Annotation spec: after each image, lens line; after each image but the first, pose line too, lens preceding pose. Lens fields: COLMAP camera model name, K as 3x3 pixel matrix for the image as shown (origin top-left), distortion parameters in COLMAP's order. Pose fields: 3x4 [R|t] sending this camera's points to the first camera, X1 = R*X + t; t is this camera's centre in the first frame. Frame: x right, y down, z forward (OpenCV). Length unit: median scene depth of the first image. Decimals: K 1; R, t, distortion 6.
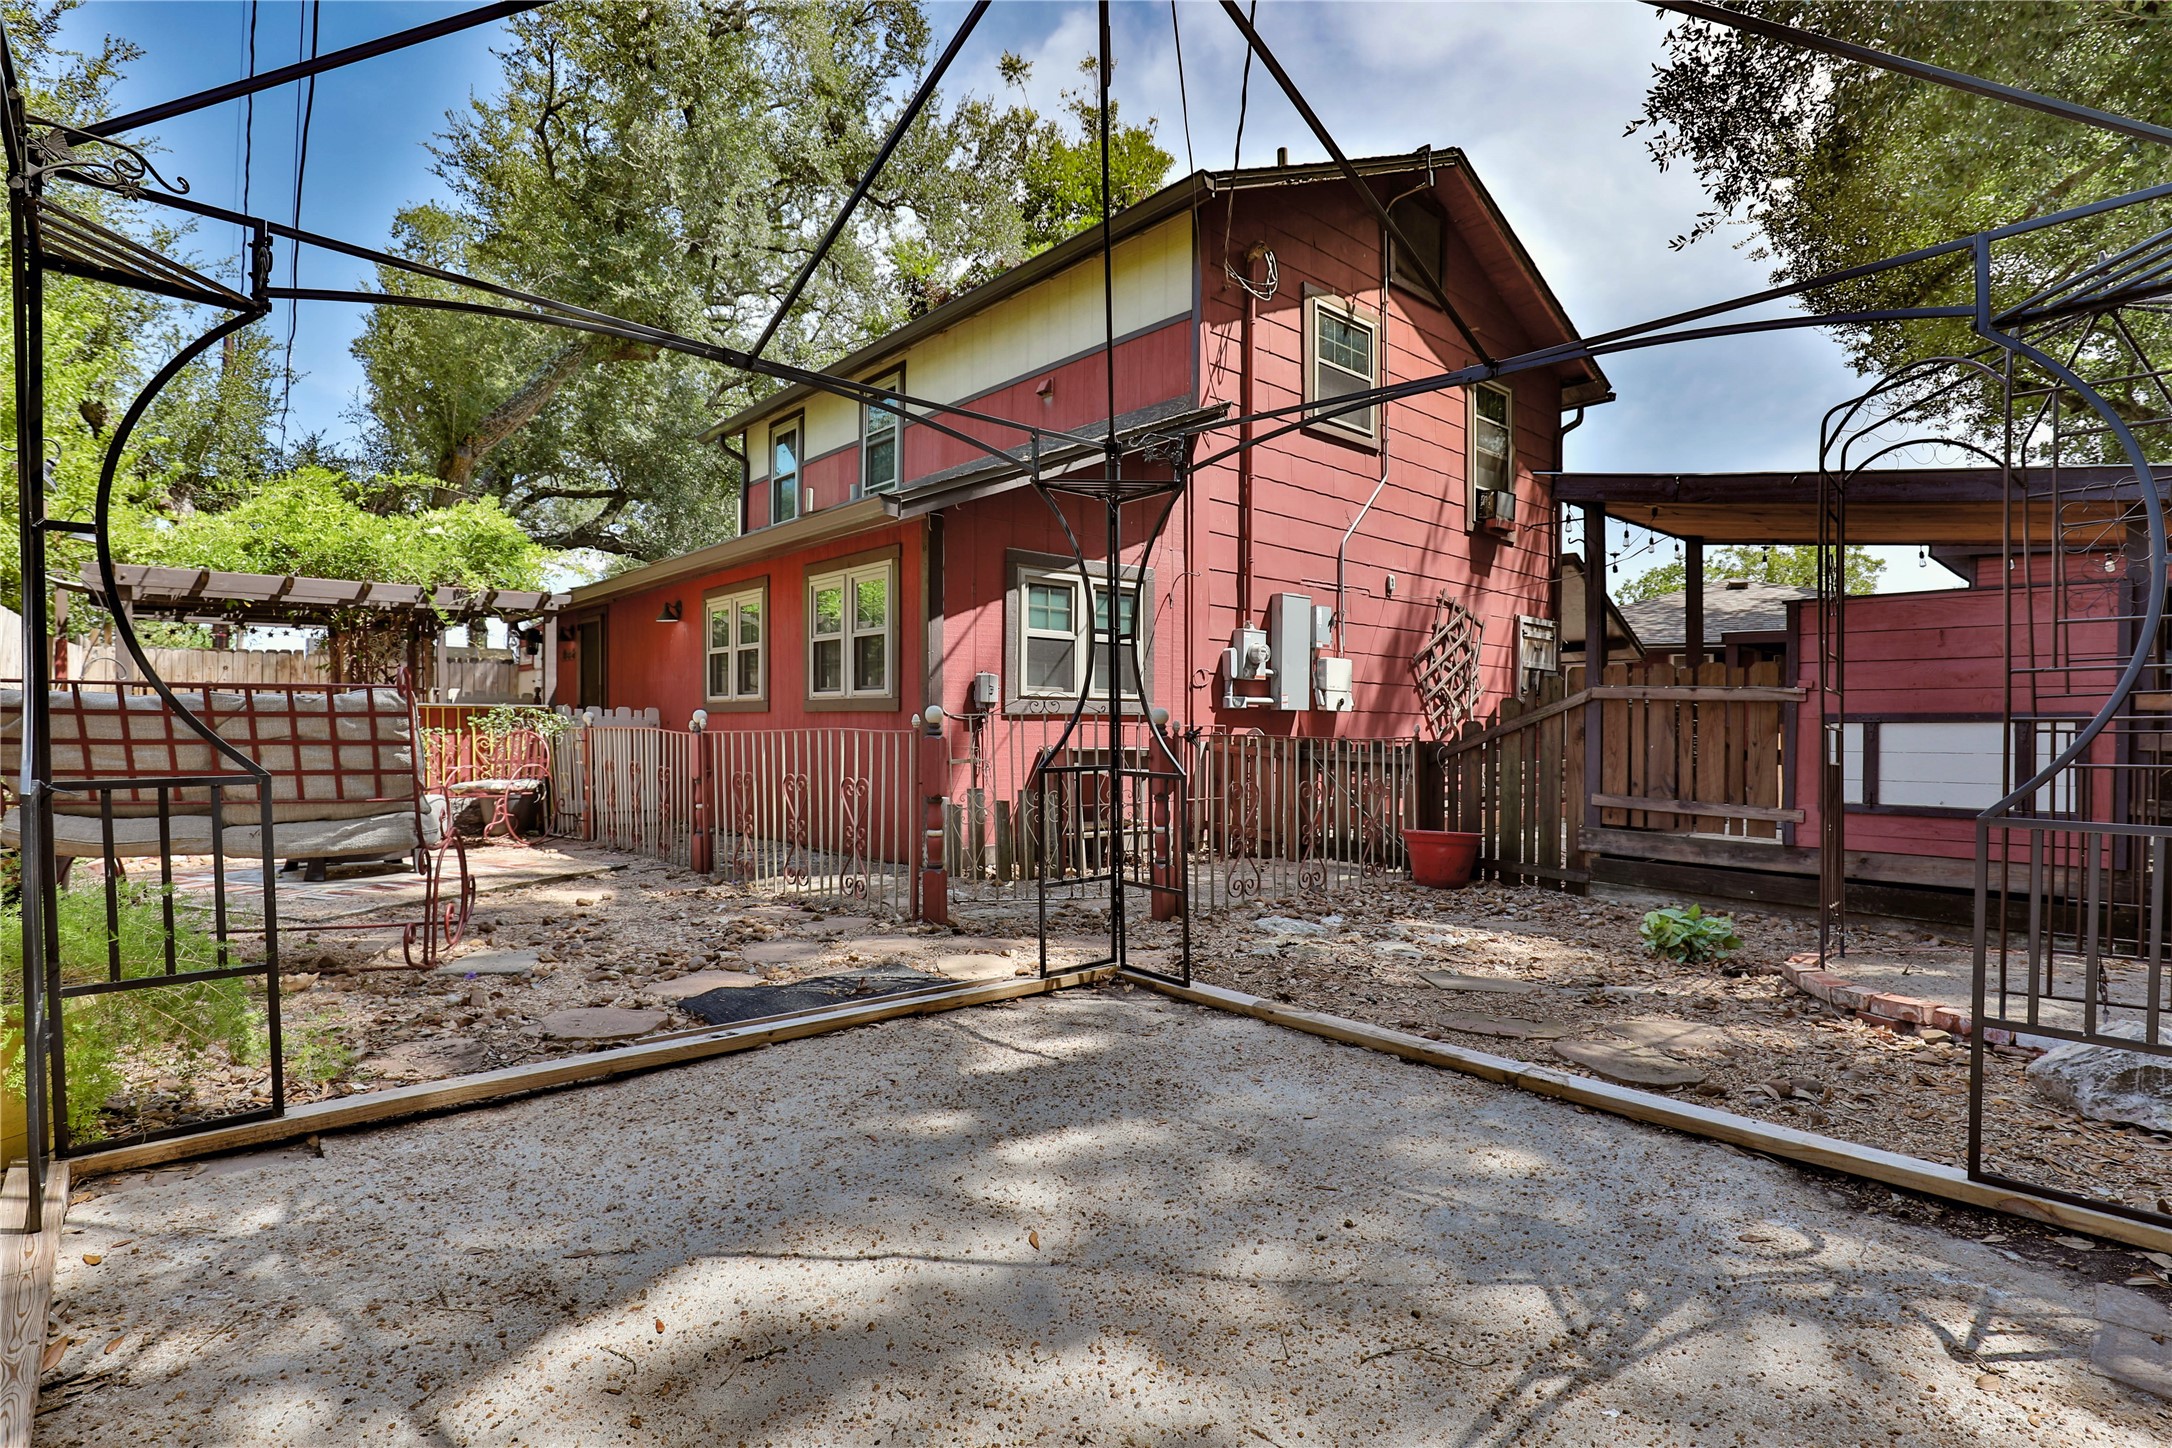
lens RADIAL K [[1049.8, 0, 1112.5], [0, 1049.8, 770.6], [0, 0, 1]] dist [-0.025455, 0.000720]
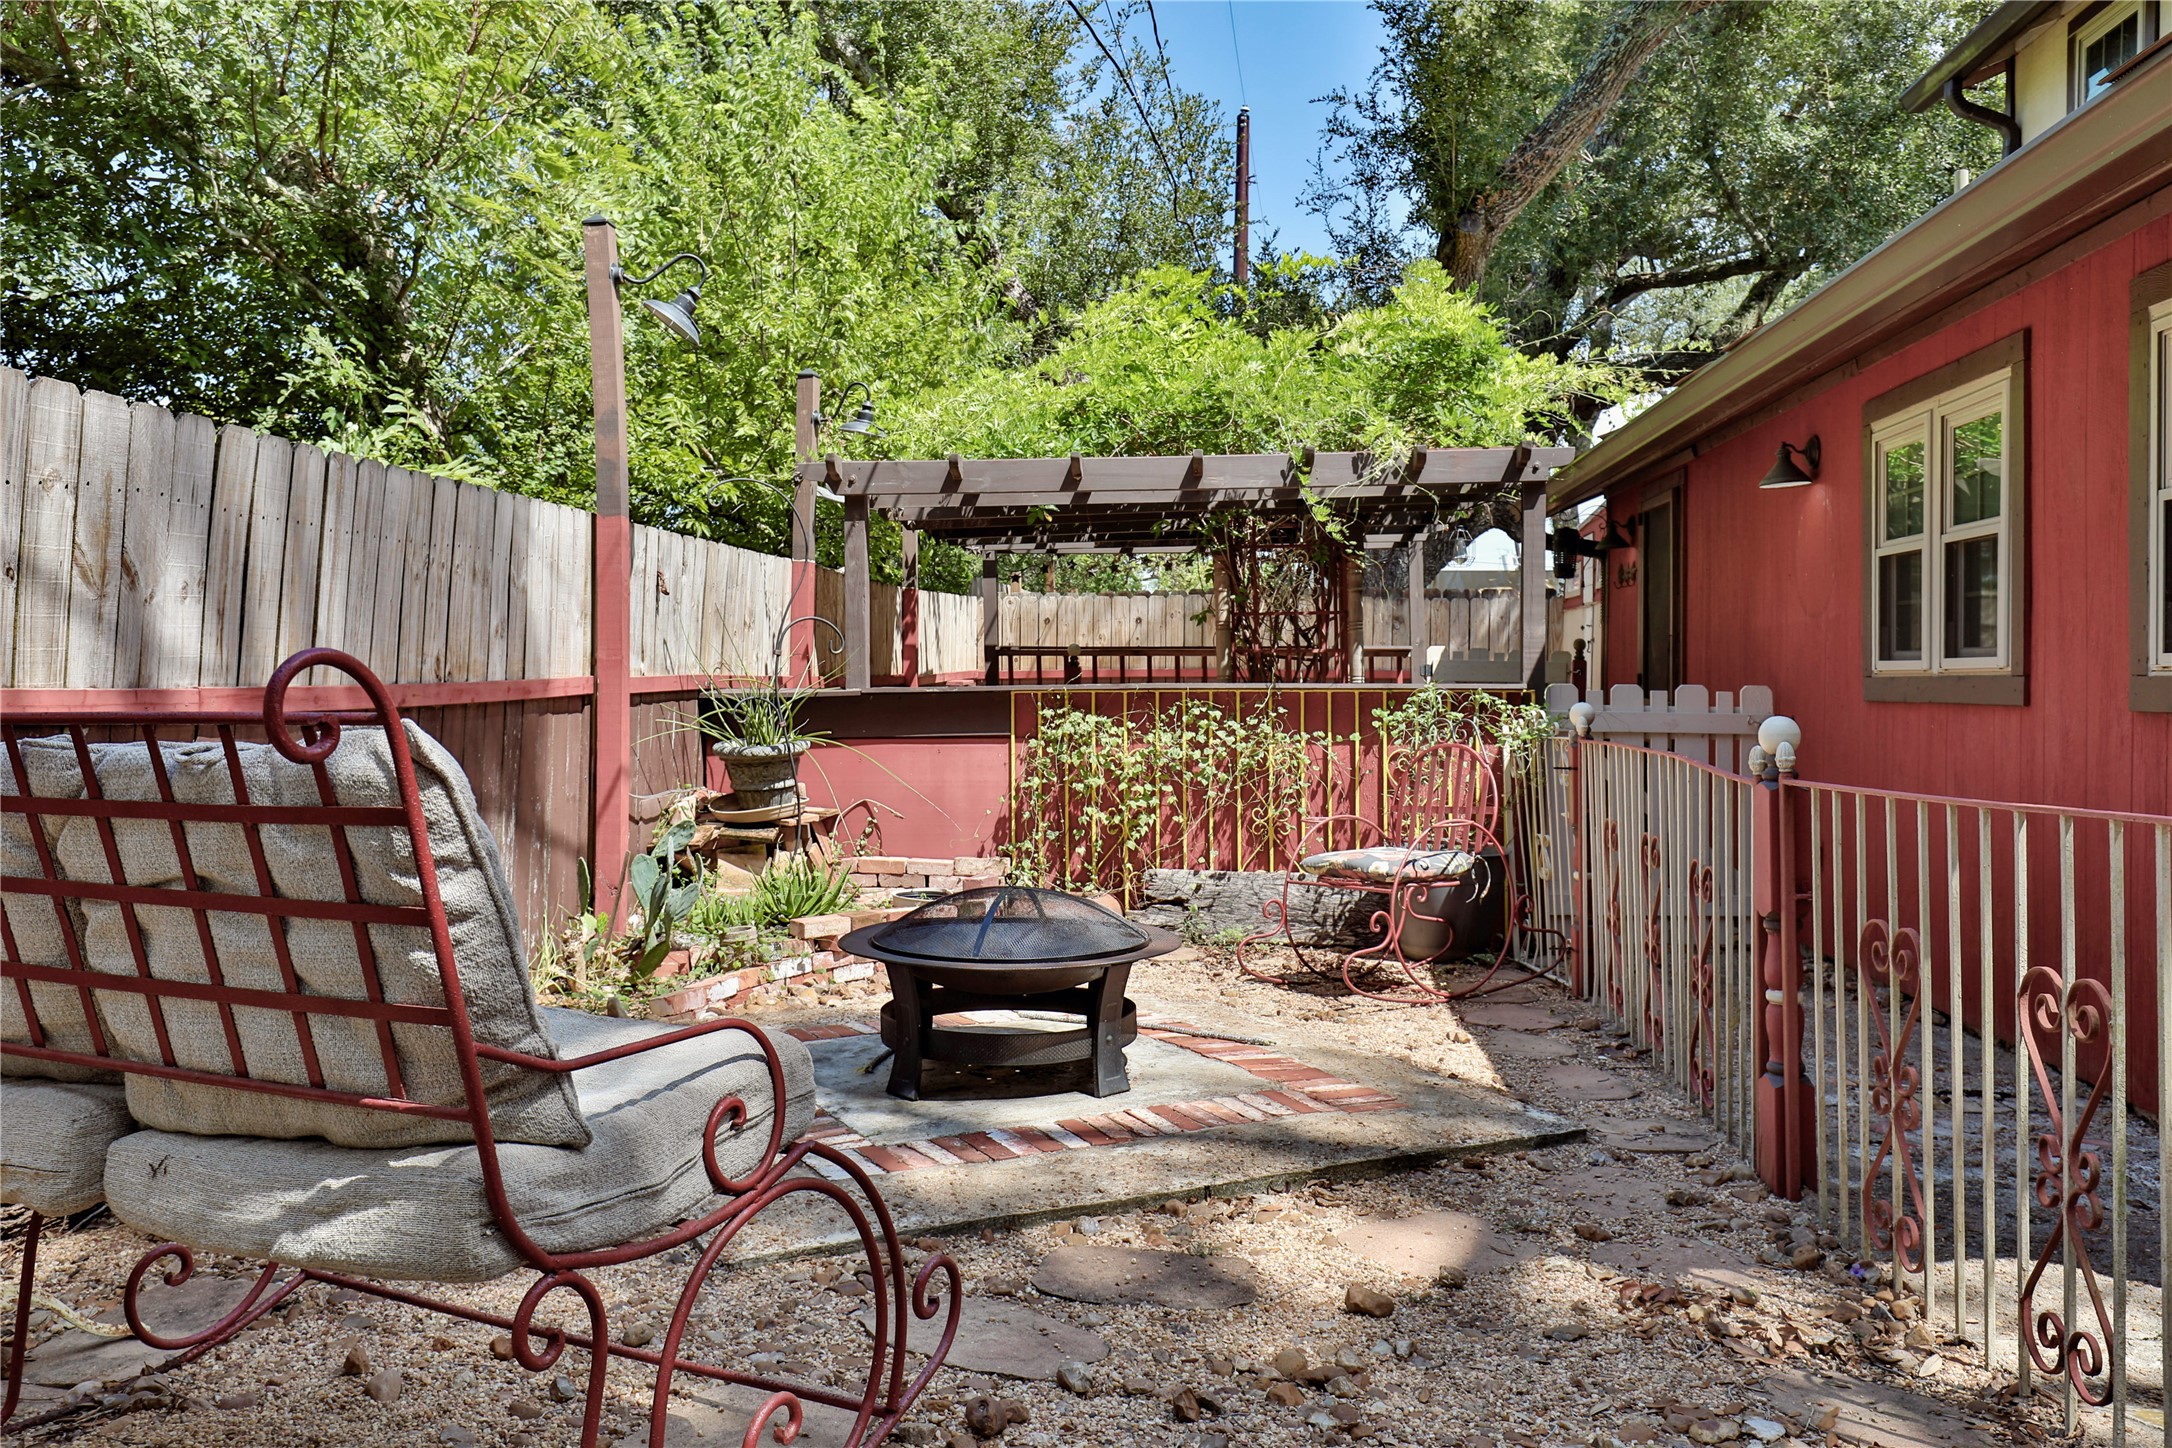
lens RADIAL K [[1702.3, 0, 1085.3], [0, 1702.3, 661.9], [0, 0, 1]] dist [-0.004492, -0.006441]
pose [[0.652453, -0.011304, -0.757745, -0.093541], [-0.030583, 0.998681, -0.041232, -0.036407], [0.757212, 0.050076, 0.651247, 0.363665]]
